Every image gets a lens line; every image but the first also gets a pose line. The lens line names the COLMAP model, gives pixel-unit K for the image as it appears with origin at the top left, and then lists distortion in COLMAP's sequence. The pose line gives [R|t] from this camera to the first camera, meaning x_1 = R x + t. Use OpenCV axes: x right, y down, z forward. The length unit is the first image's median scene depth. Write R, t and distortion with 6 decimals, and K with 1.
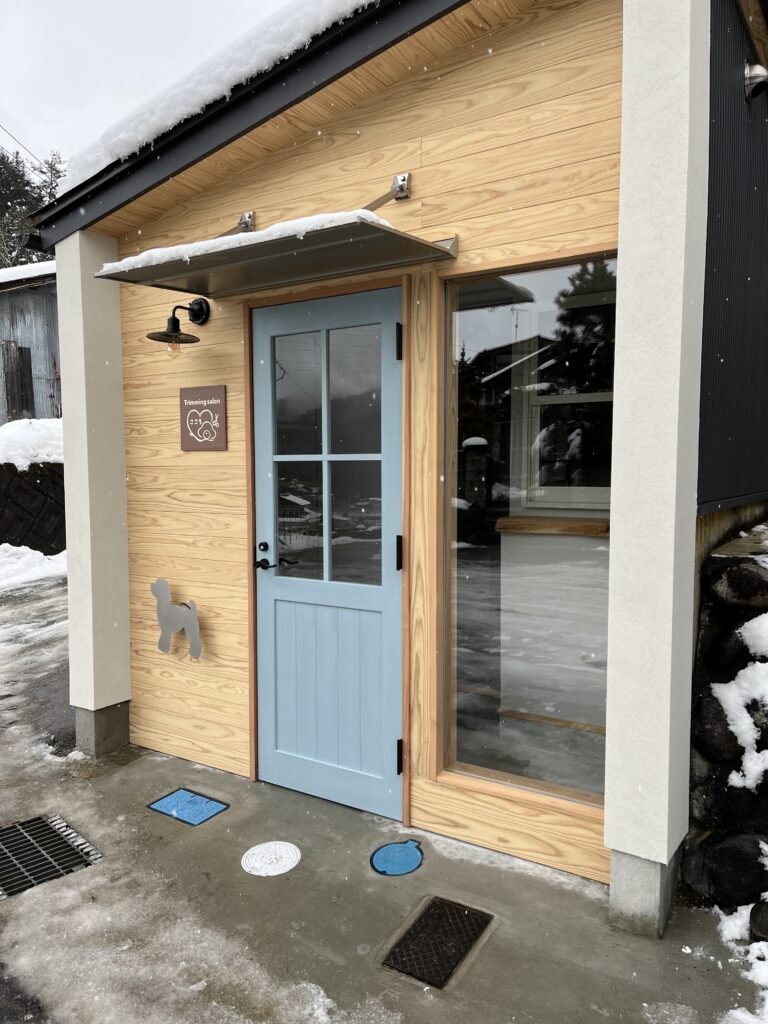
lens RADIAL K [[770.1, 0, 381.0], [0, 770.1, 520.9], [0, 0, 1]] dist [0.073280, -0.098629]
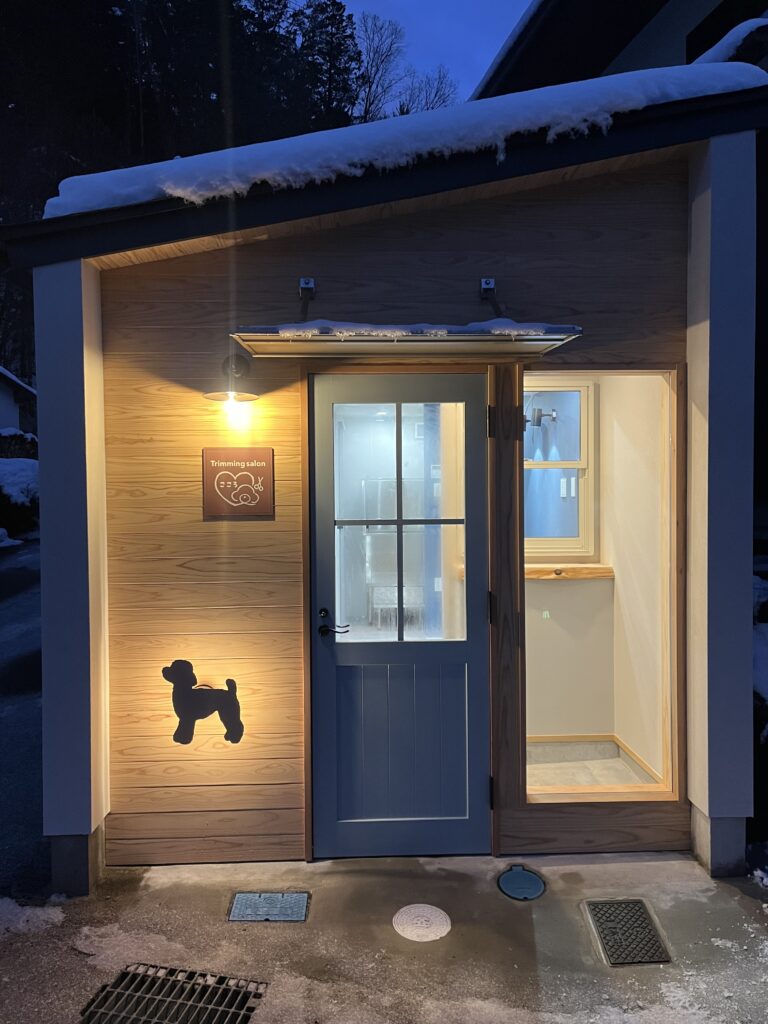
lens RADIAL K [[770.1, 0, 383.8], [0, 770.1, 509.2], [0, 0, 1]] dist [0.073280, -0.098629]
pose [[0.814029, -0.014289, 0.580649, -0.644748], [0.047688, 0.997966, -0.042297, -0.051816], [-0.578863, 0.062121, 0.813055, 0.145008]]
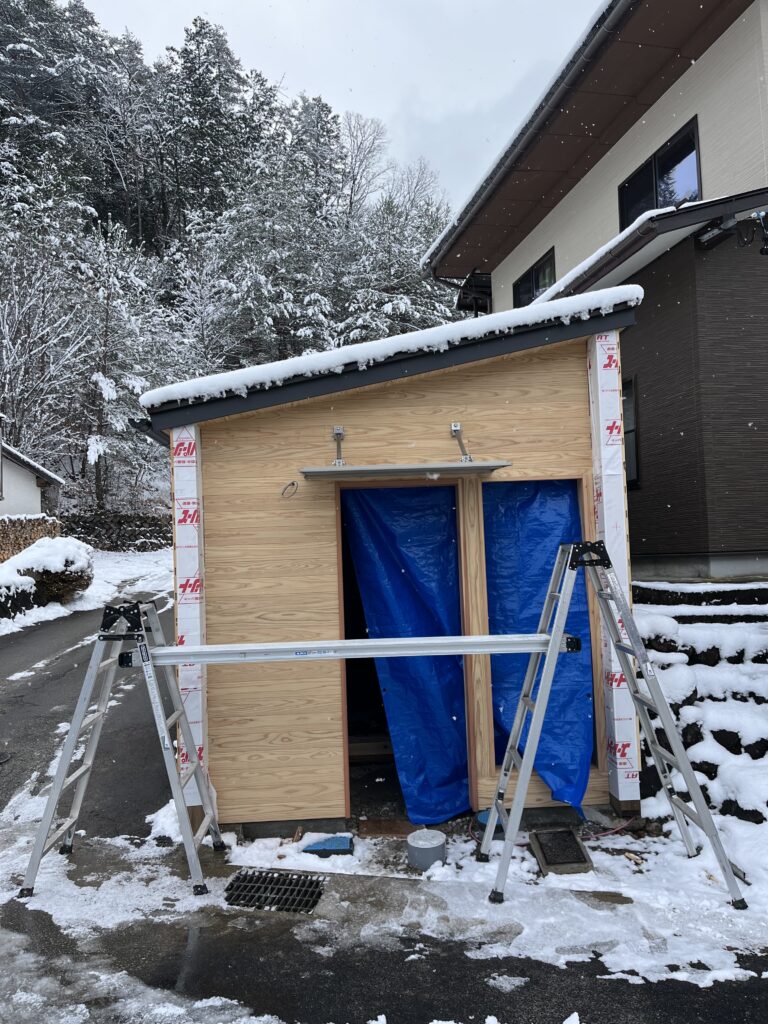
lens RADIAL K [[770.1, 0, 381.5], [0, 770.1, 516.5], [0, 0, 1]] dist [0.073280, -0.098629]
pose [[0.810545, 0.007726, 0.585625, -0.949051], [0.075914, 0.990092, -0.118132, -0.033176], [-0.580735, 0.140209, 0.801928, -0.234187]]
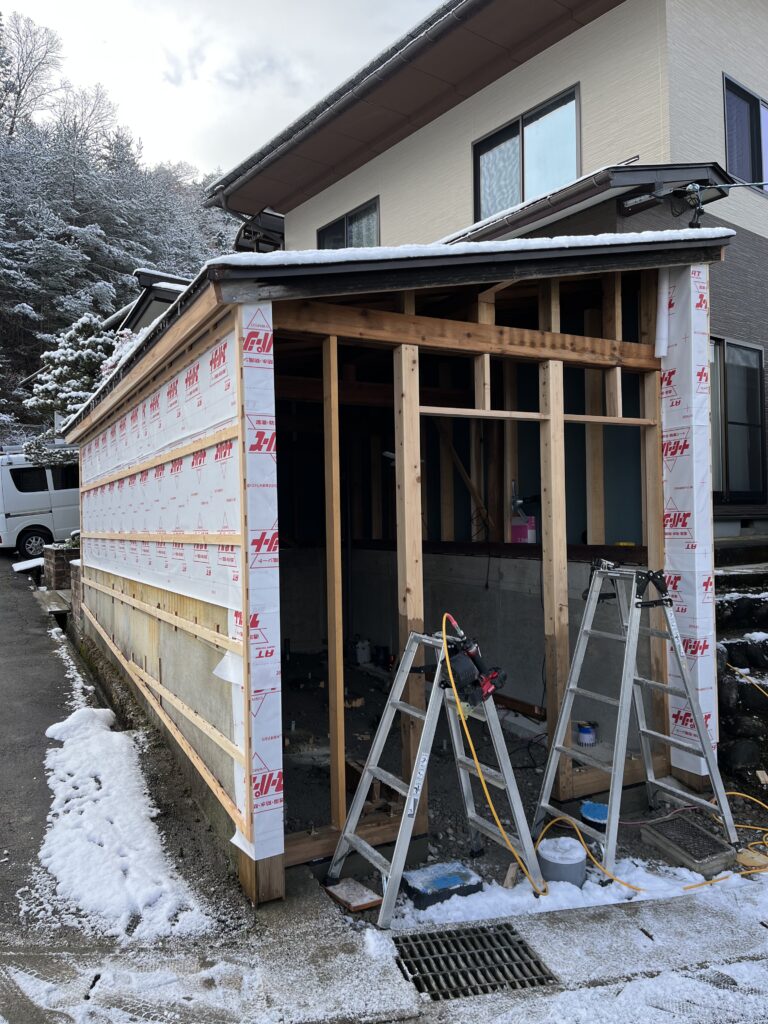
lens RADIAL K [[770.1, 0, 381.5], [0, 770.1, 516.4], [0, 0, 1]] dist [0.073280, -0.098629]
pose [[0.484196, 0.002102, 0.874957, -1.178898], [0.081493, 0.995542, -0.047489, -0.074204], [-0.871156, 0.094297, 0.481866, 0.500876]]
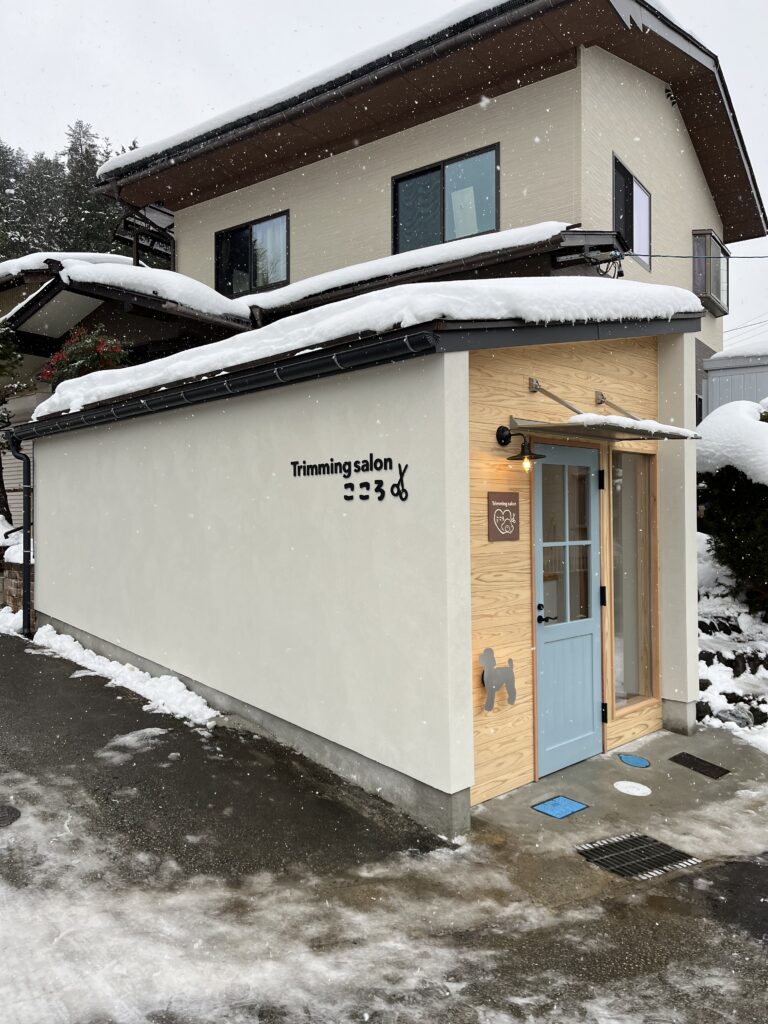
lens RADIAL K [[770.1, 0, 388.3], [0, 770.1, 512.5], [0, 0, 1]] dist [0.073280, -0.098629]
pose [[0.214601, 0.010053, 0.976650, -1.578449], [0.078033, 0.996574, -0.027405, -0.120927], [-0.973580, 0.082092, 0.213081, 0.934359]]
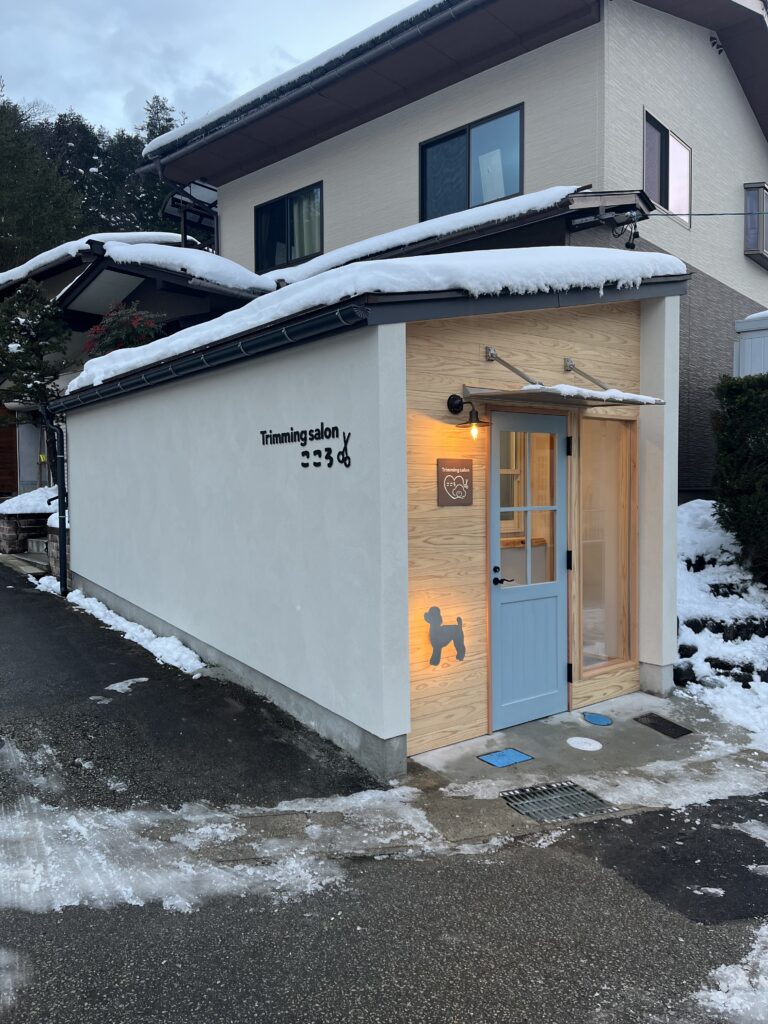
lens RADIAL K [[770.1, 0, 385.5], [0, 770.1, 520.1], [0, 0, 1]] dist [0.073280, -0.098629]
pose [[0.316351, -0.036892, 0.947924, -1.589430], [0.077228, 0.996928, 0.013026, -0.094922], [-0.945493, 0.069085, 0.318229, 0.707446]]
